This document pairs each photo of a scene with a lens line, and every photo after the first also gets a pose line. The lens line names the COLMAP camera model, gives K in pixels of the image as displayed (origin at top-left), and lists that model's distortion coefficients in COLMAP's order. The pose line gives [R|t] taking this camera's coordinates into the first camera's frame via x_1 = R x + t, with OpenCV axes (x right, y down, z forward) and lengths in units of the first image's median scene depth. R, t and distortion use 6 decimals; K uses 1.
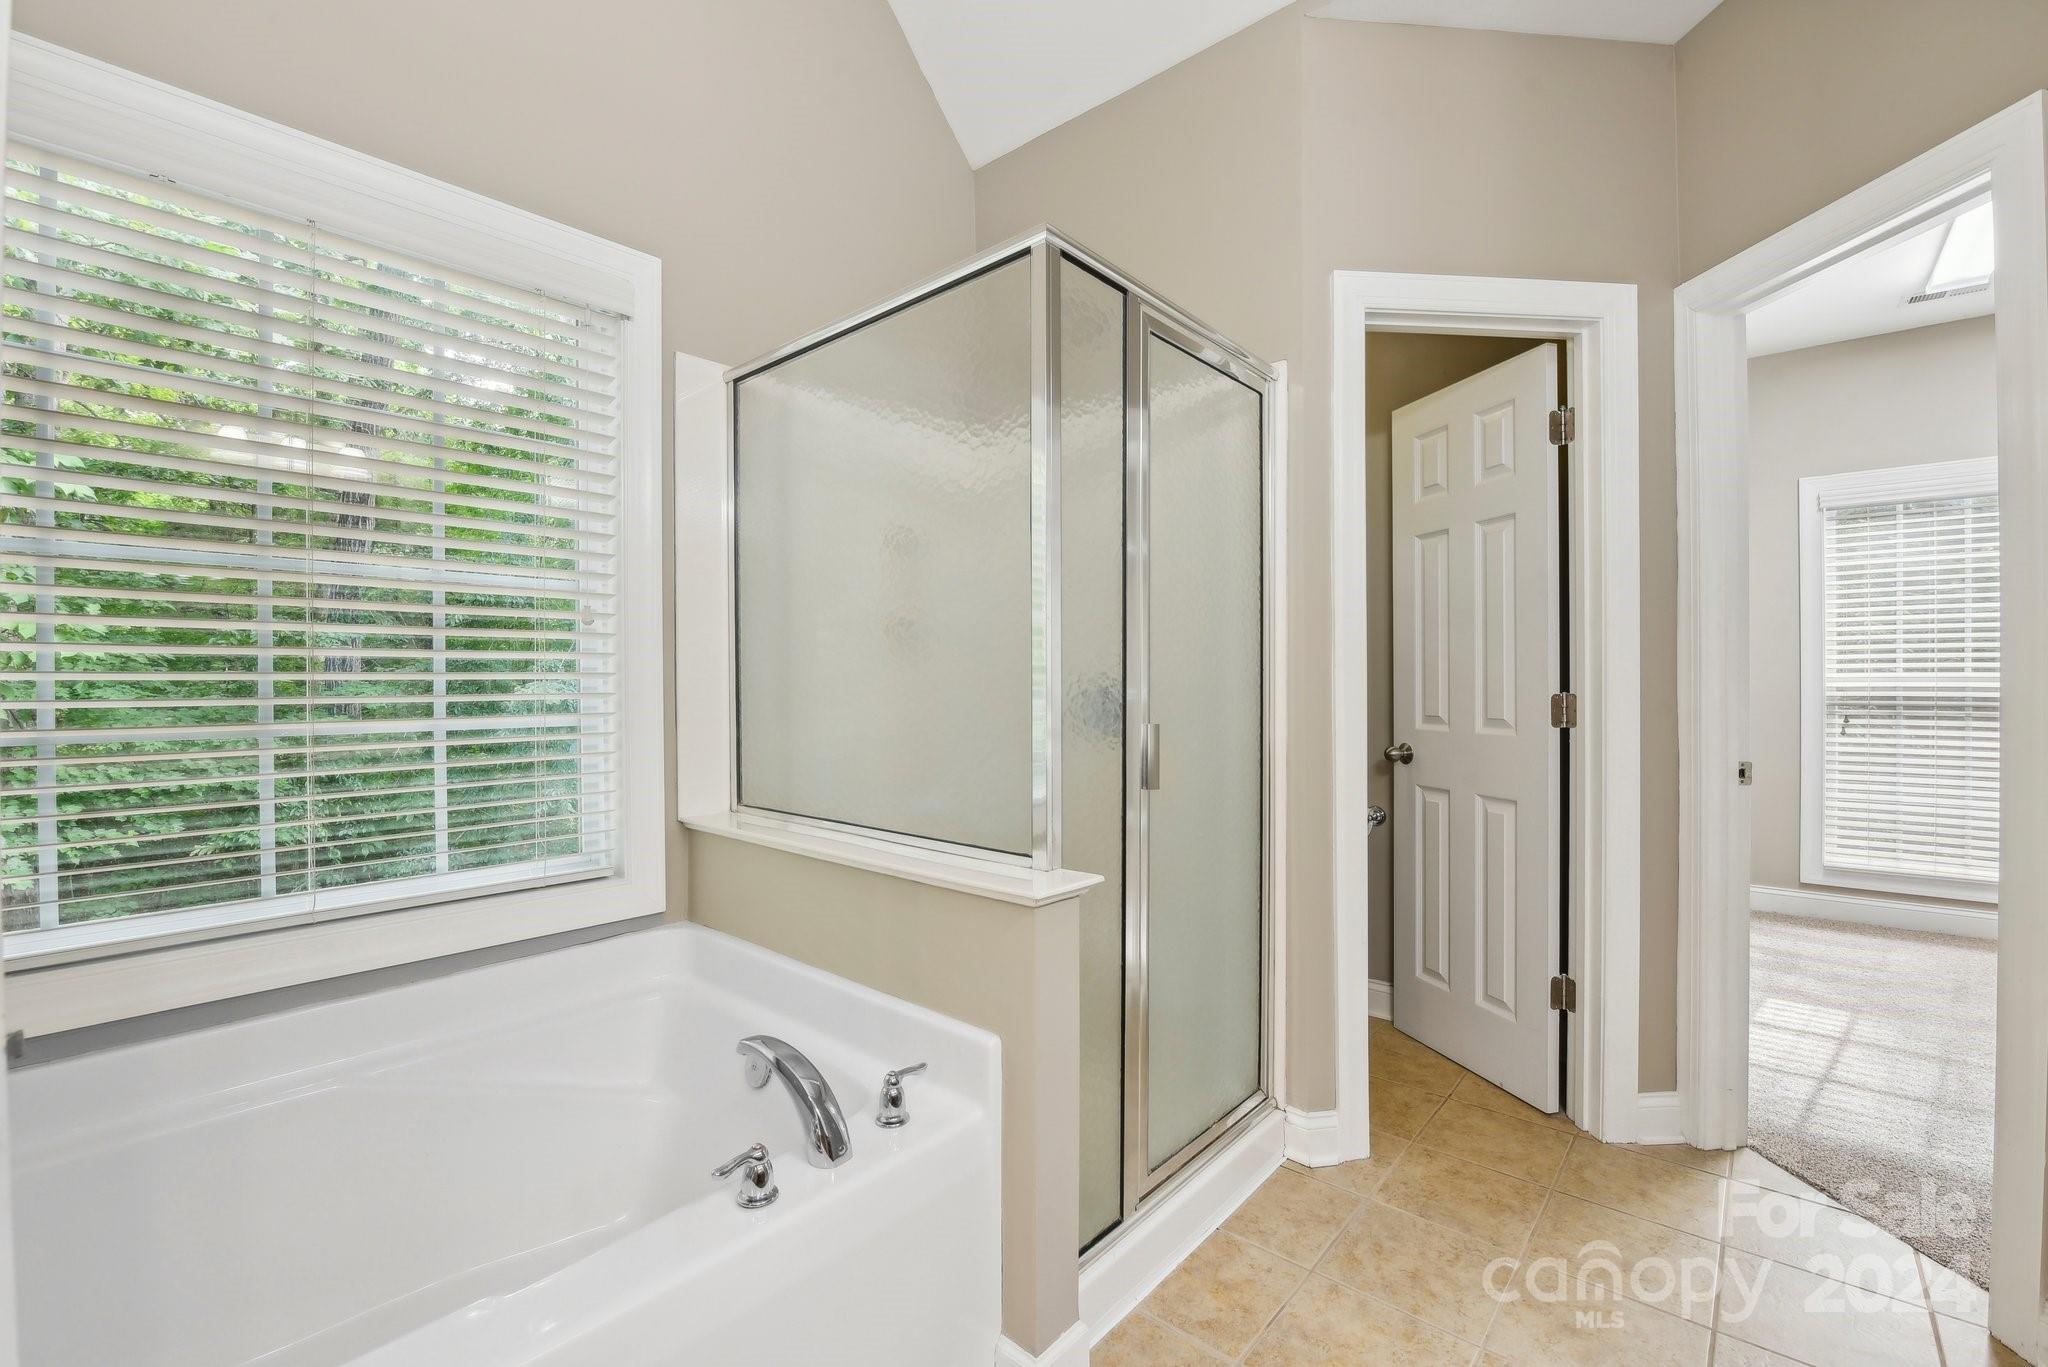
lens RADIAL K [[865.8, 0, 1035.8], [0, 865.8, 683.4], [0, 0, 1]] dist [-0.012058, -0.000170]
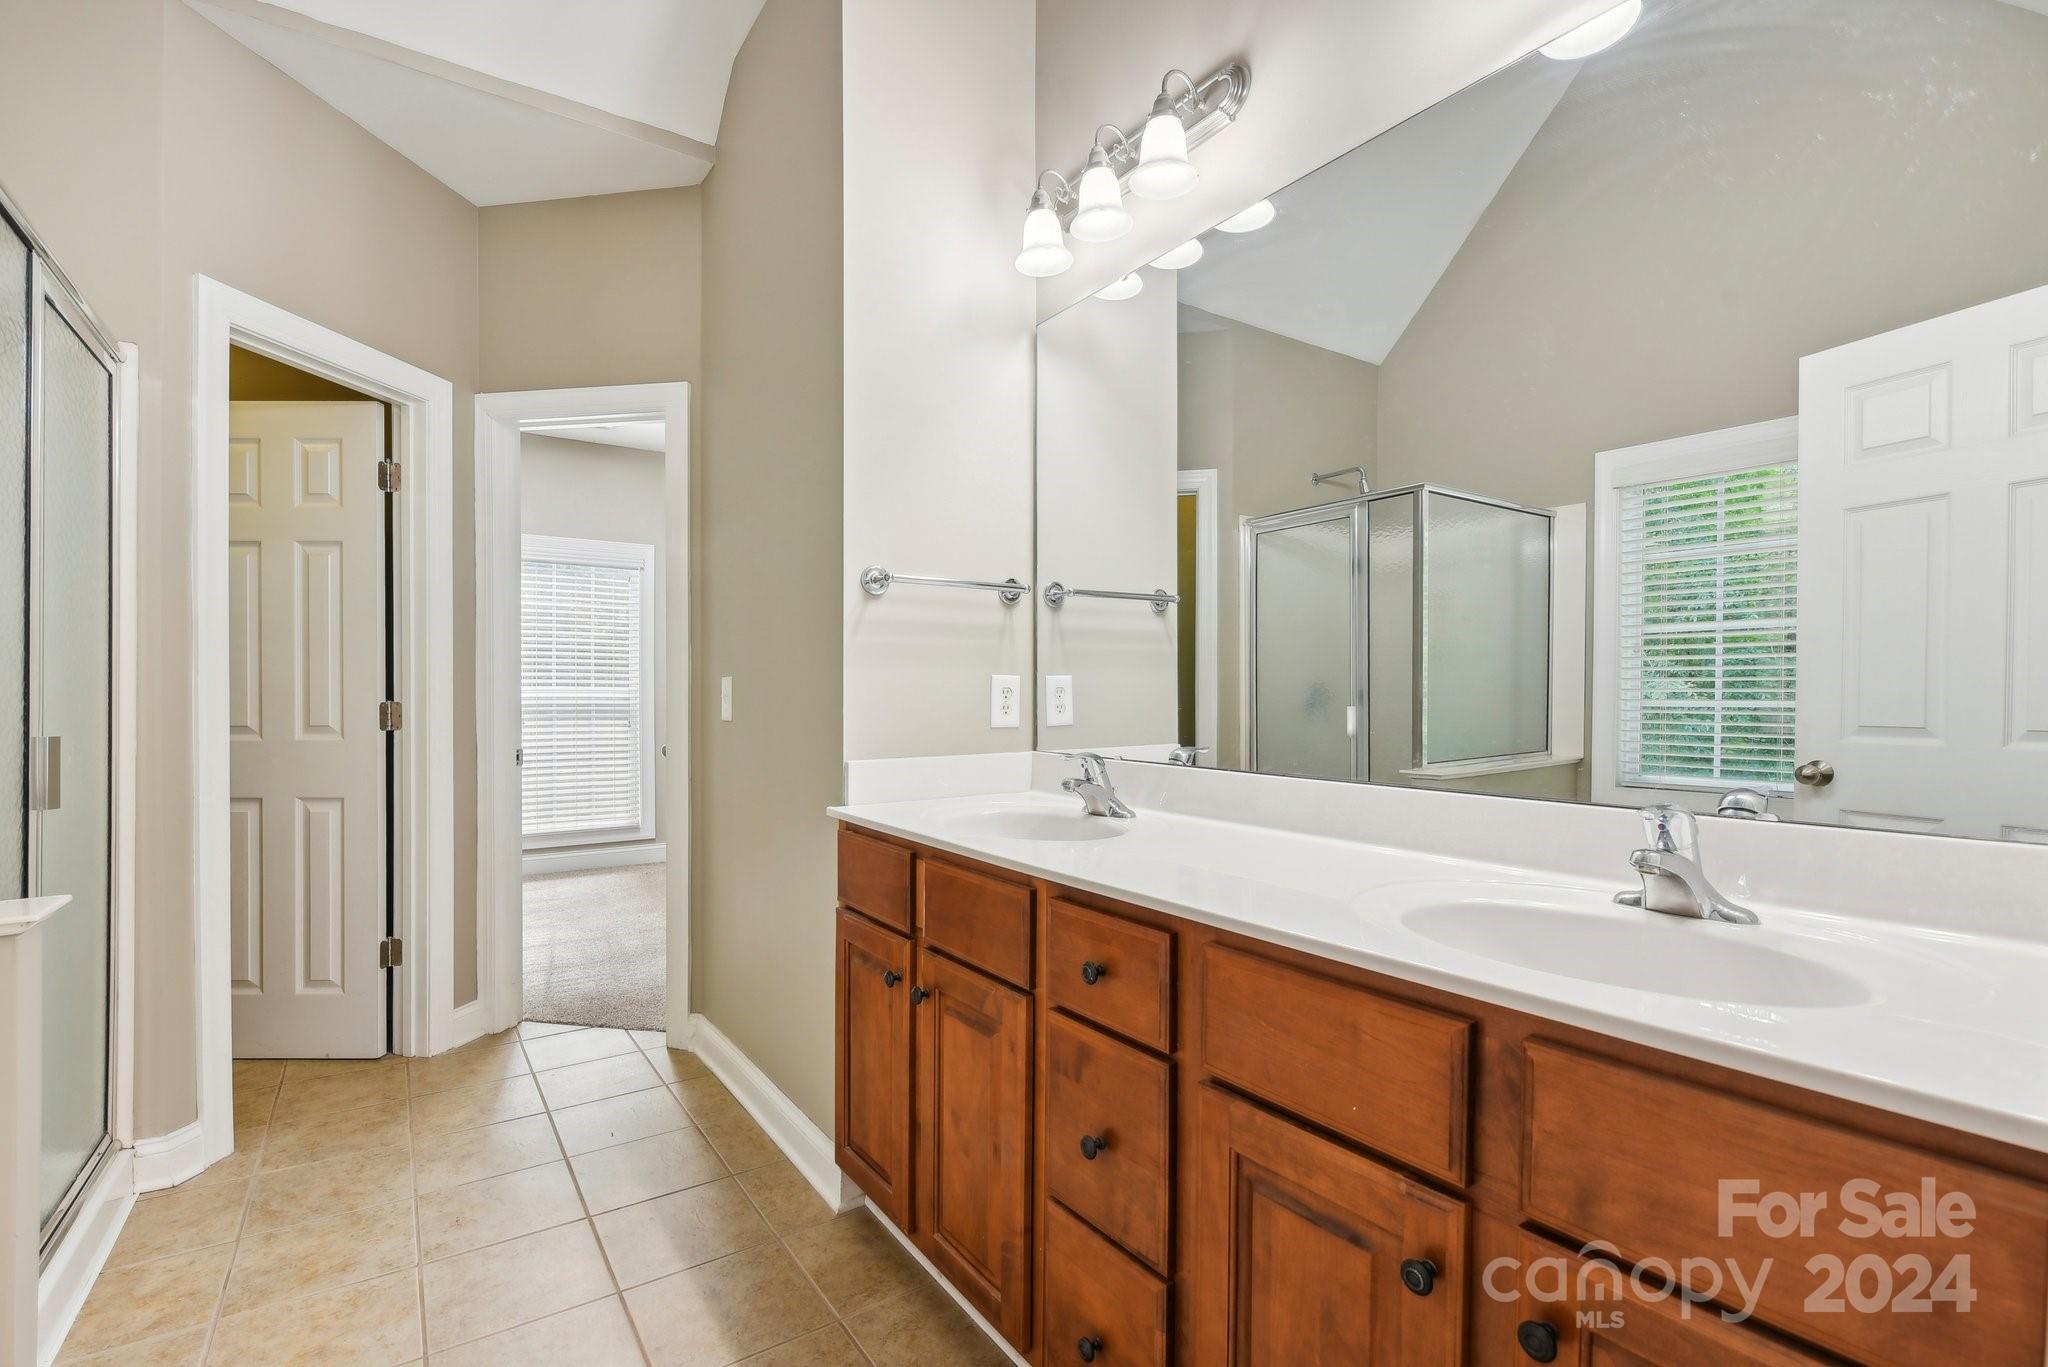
lens RADIAL K [[922.5, 0, 1019.7], [0, 922.5, 690.6], [0, 0, 1]] dist [-0.002675, -0.000208]
pose [[0.254405, 0.012675, 0.967015, -0.409144], [-0.005048, 0.999918, -0.011778, 0.006893], [-0.967085, -0.001885, 0.254448, -0.171486]]
